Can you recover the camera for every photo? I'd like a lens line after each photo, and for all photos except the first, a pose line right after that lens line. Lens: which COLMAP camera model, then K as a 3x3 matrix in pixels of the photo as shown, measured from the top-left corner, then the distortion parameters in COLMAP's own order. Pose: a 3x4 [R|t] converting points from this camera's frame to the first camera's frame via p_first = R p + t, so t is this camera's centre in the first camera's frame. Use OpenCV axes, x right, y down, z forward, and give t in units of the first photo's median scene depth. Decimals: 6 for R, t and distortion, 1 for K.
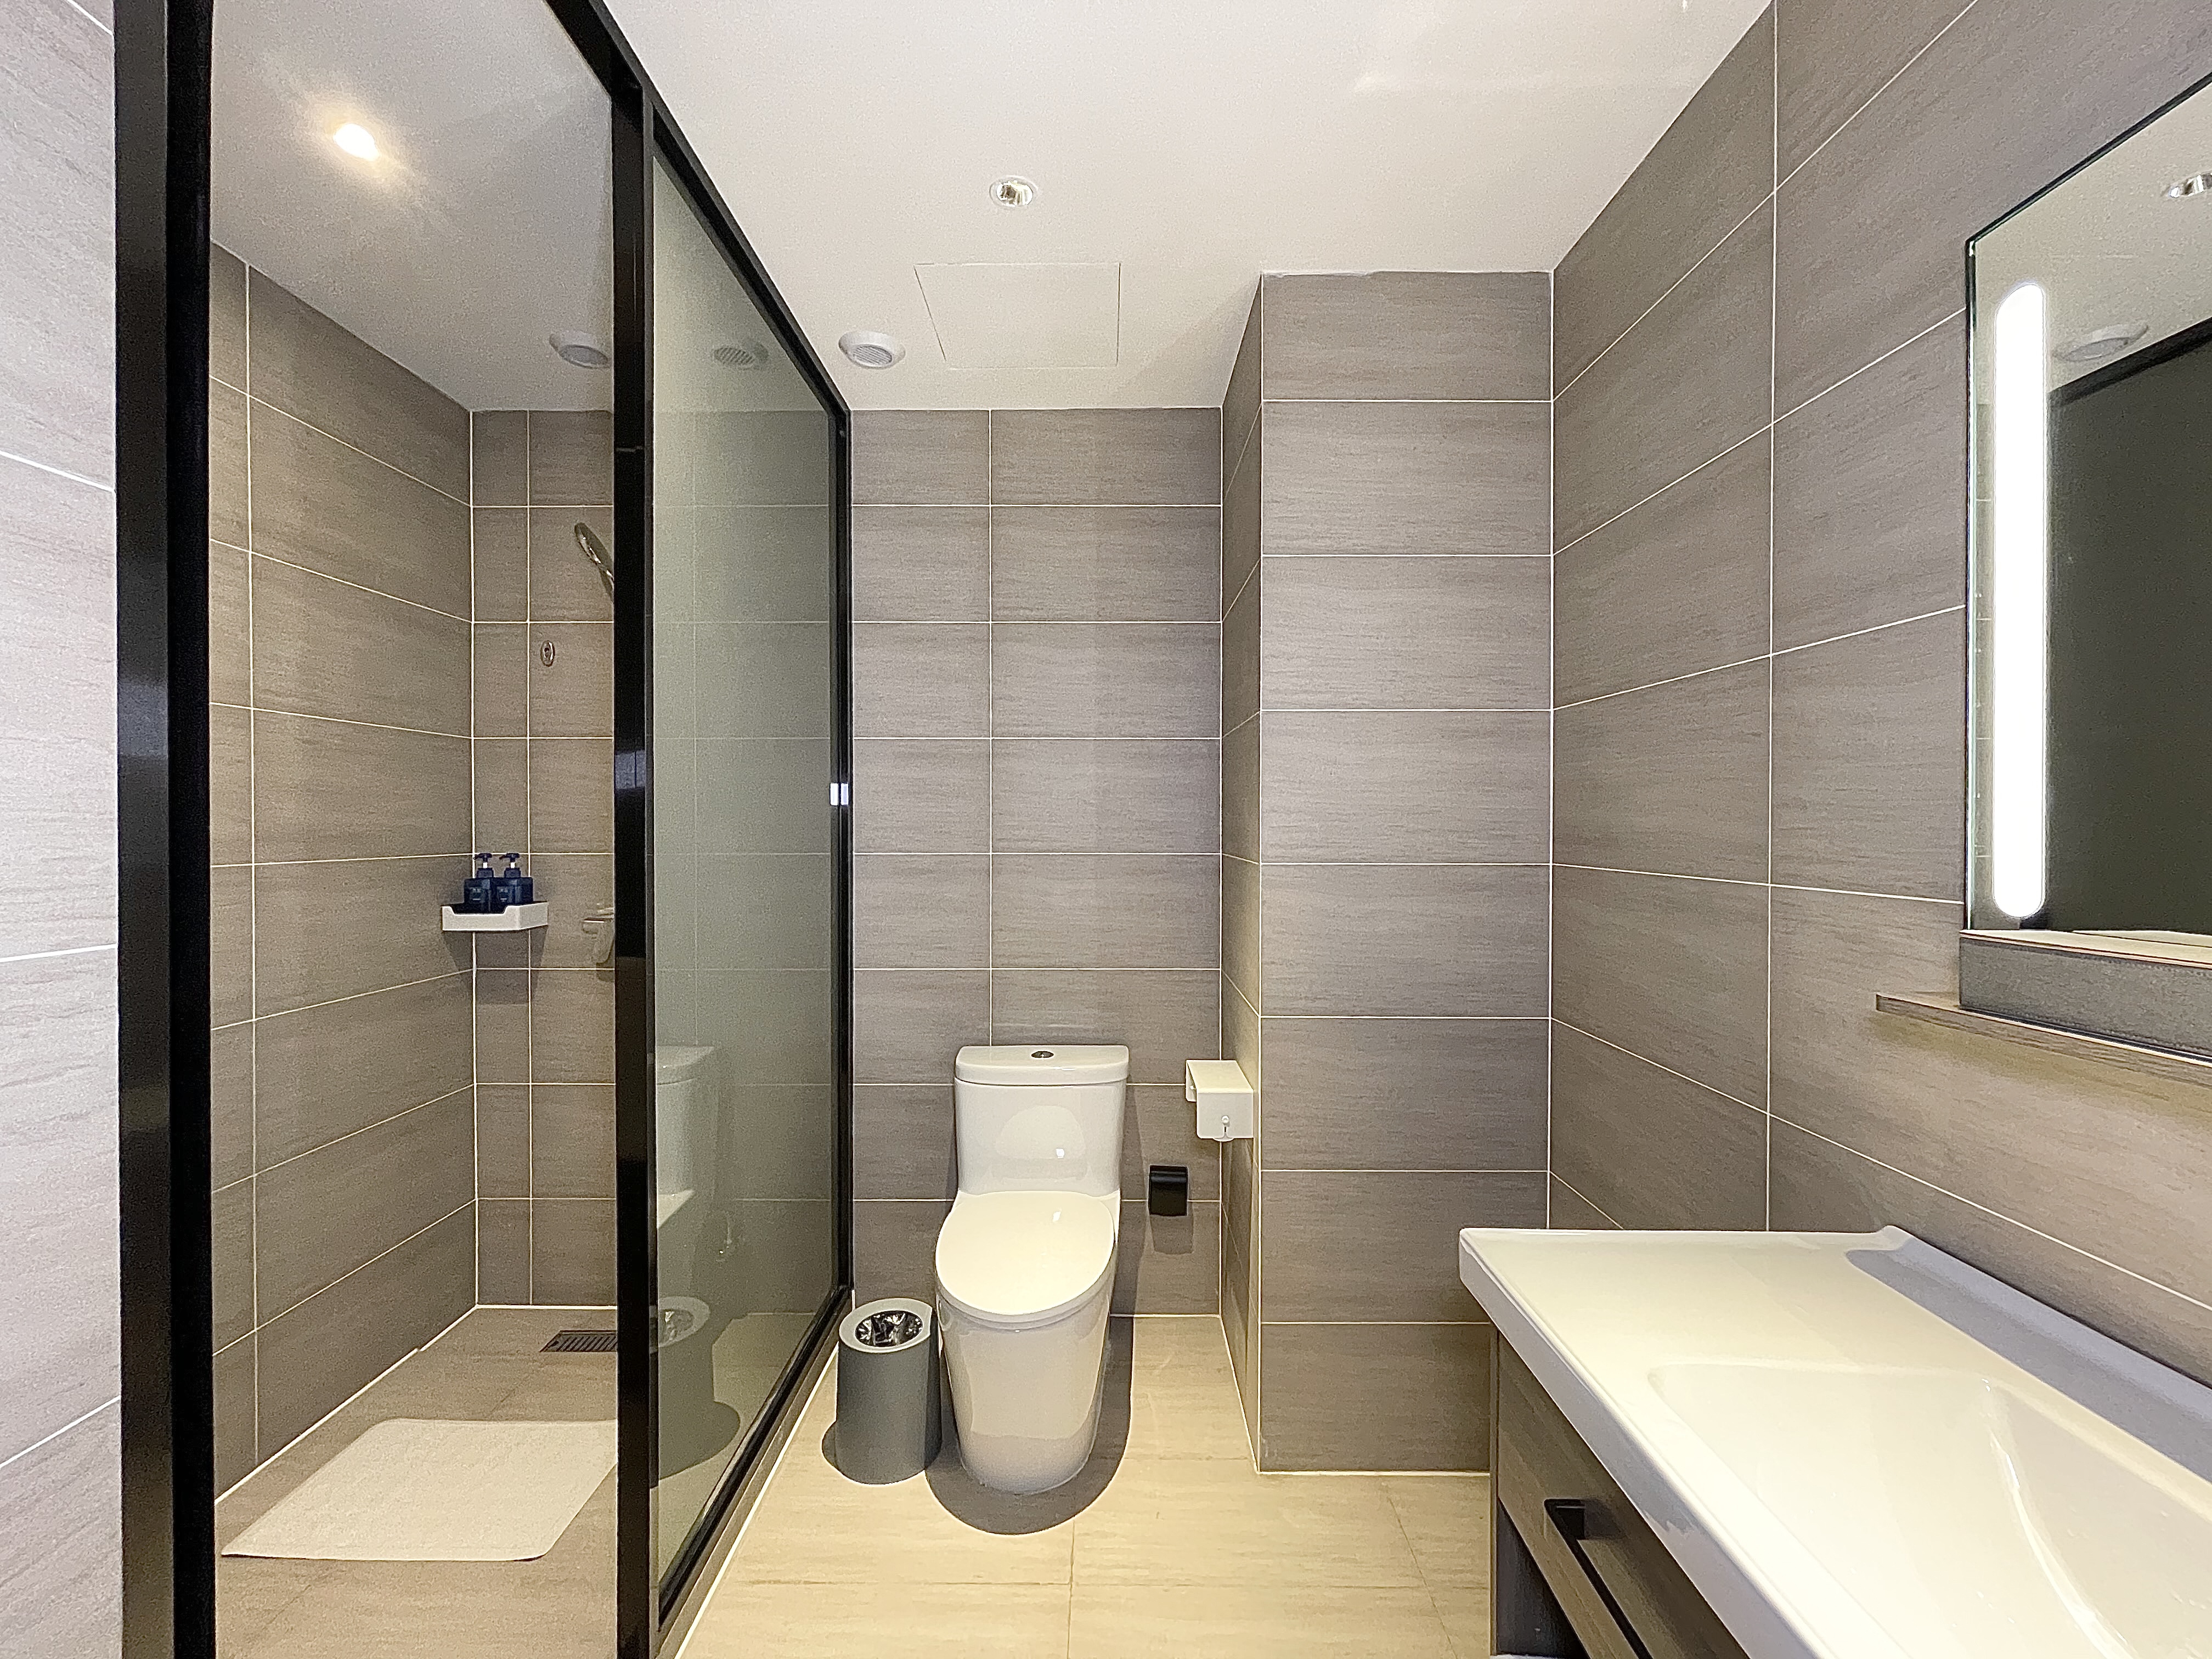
lens RADIAL K [[894.4, 0, 1100.0], [0, 894.4, 826.6], [0, 0, 1]] dist [-0.000991, -0.000340]
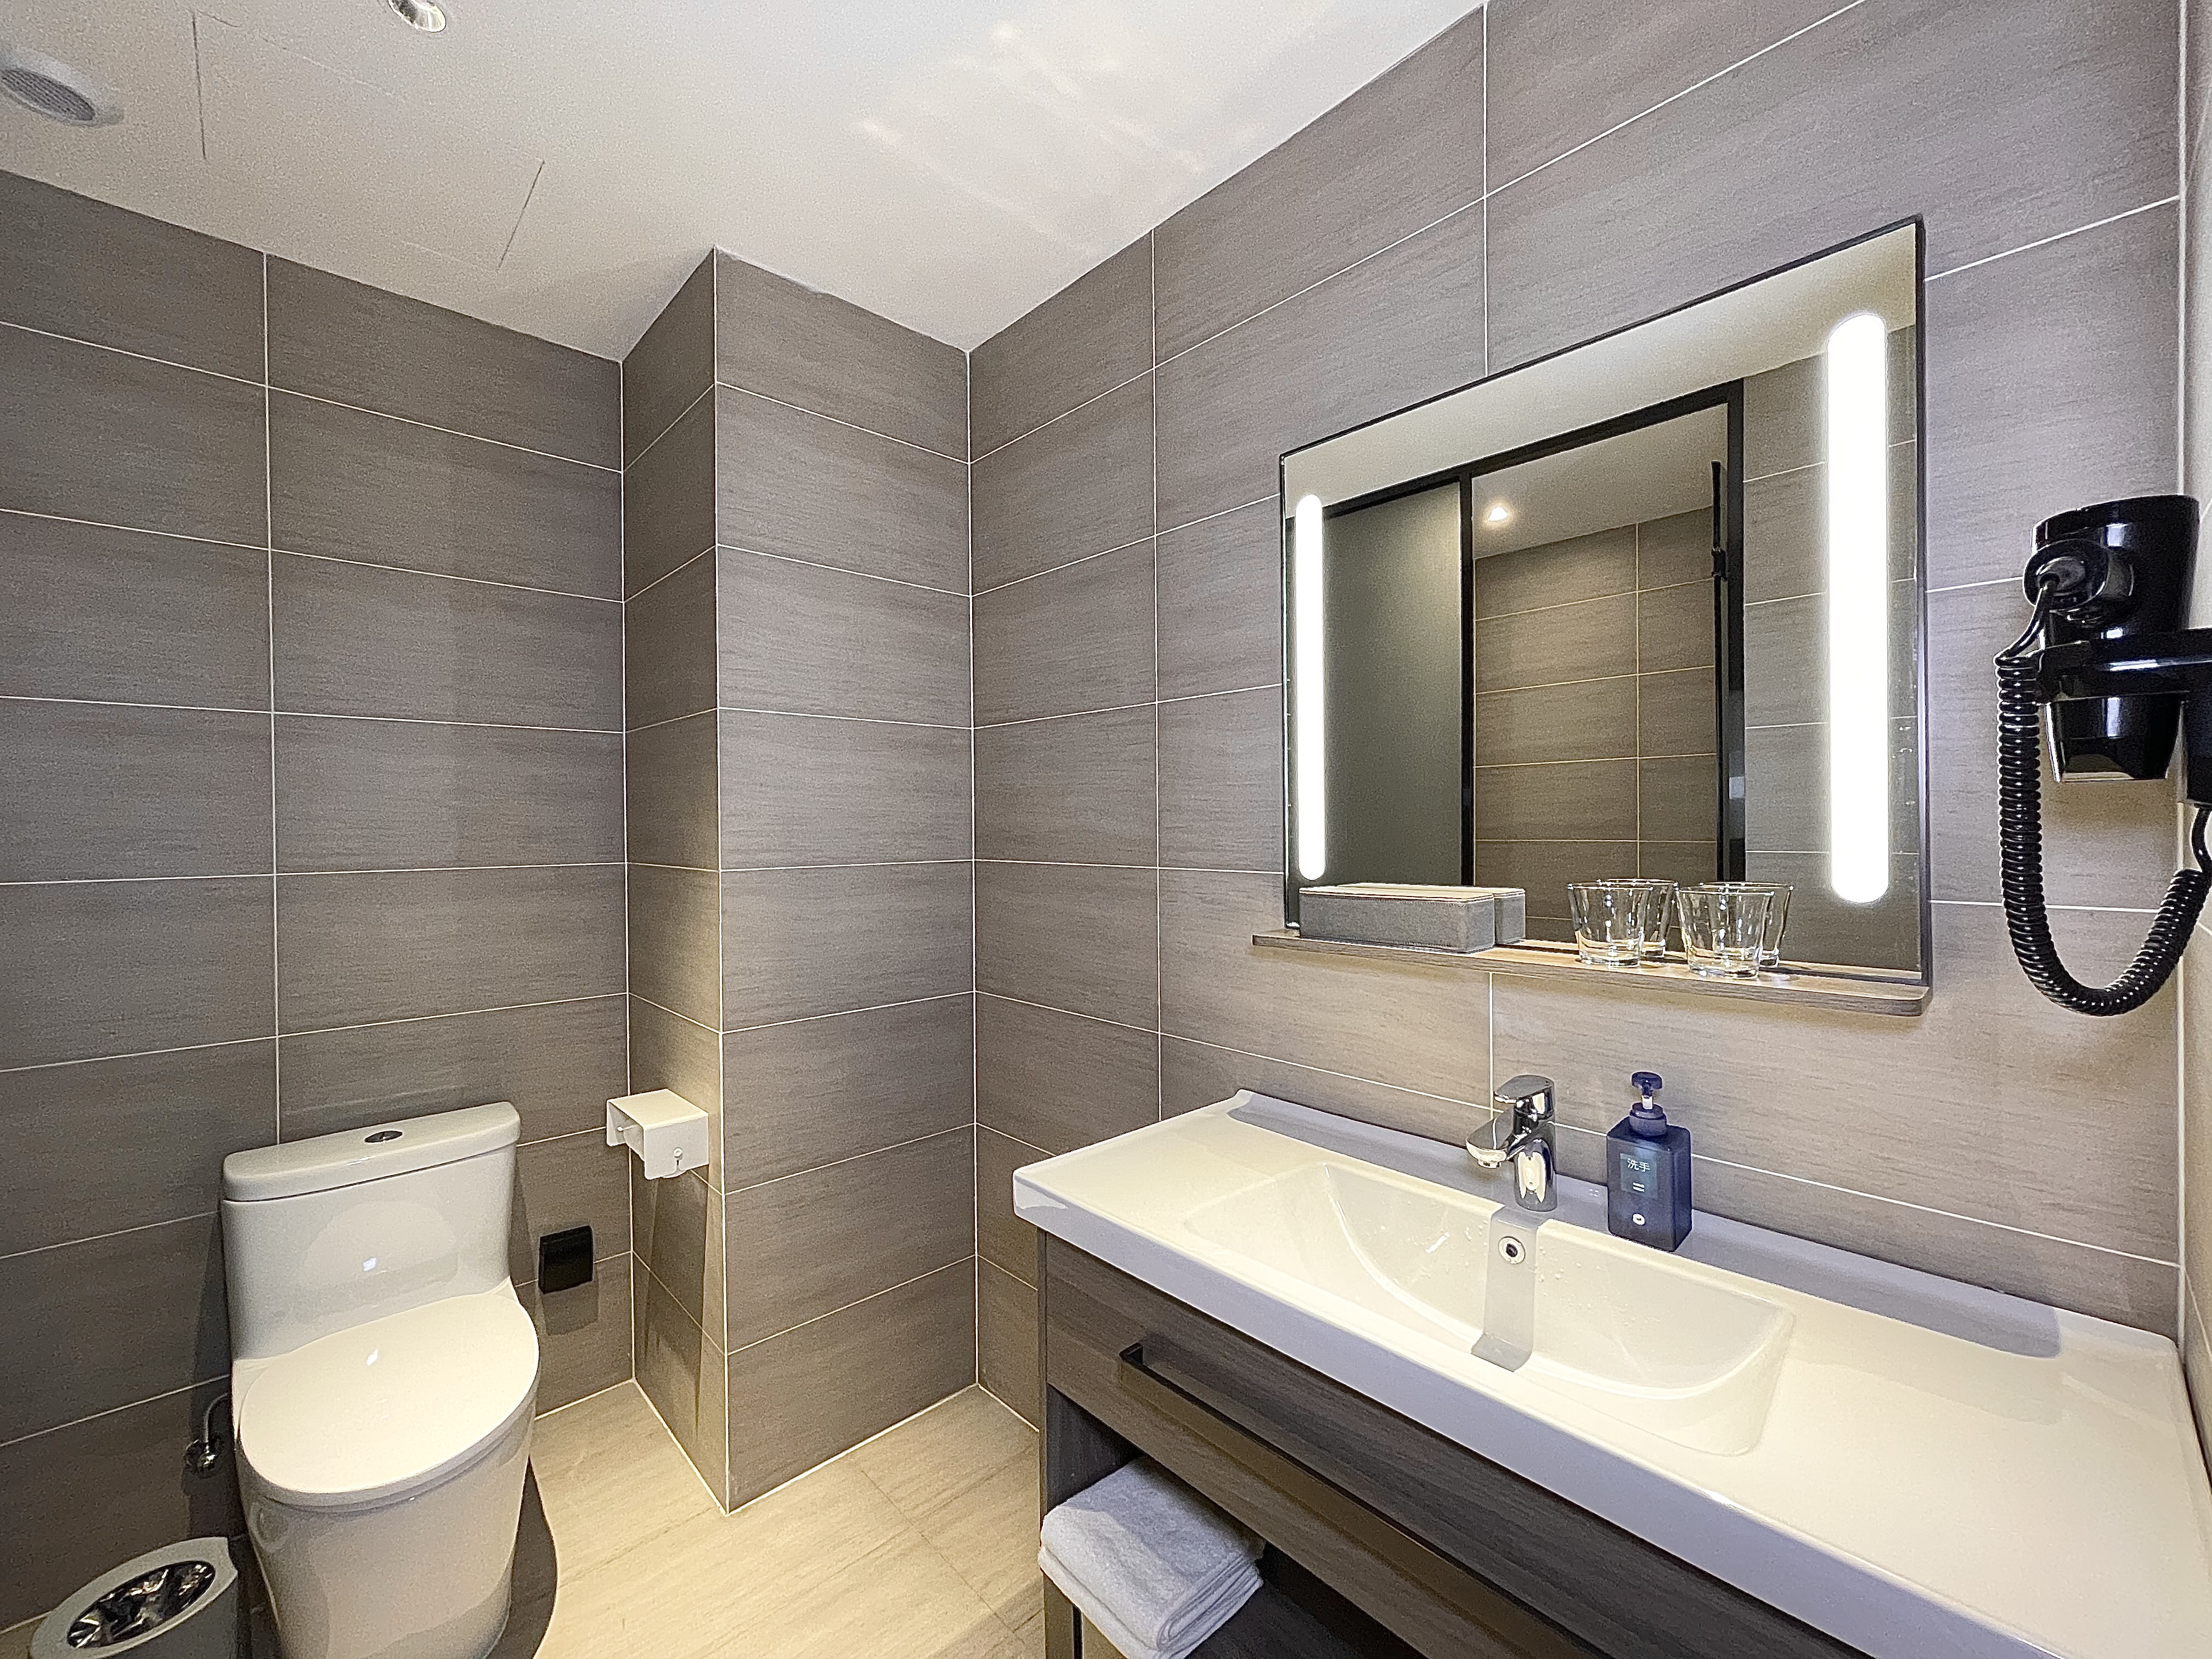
lens RADIAL K [[894.4, 0, 1100.0], [0, 894.4, 826.6], [0, 0, 1]] dist [-0.000991, -0.000340]
pose [[0.722255, -0.009742, 0.691558, -0.184408], [0.012165, 0.999925, 0.001381, -0.001334], [-0.691520, 0.007415, 0.722320, 0.039499]]
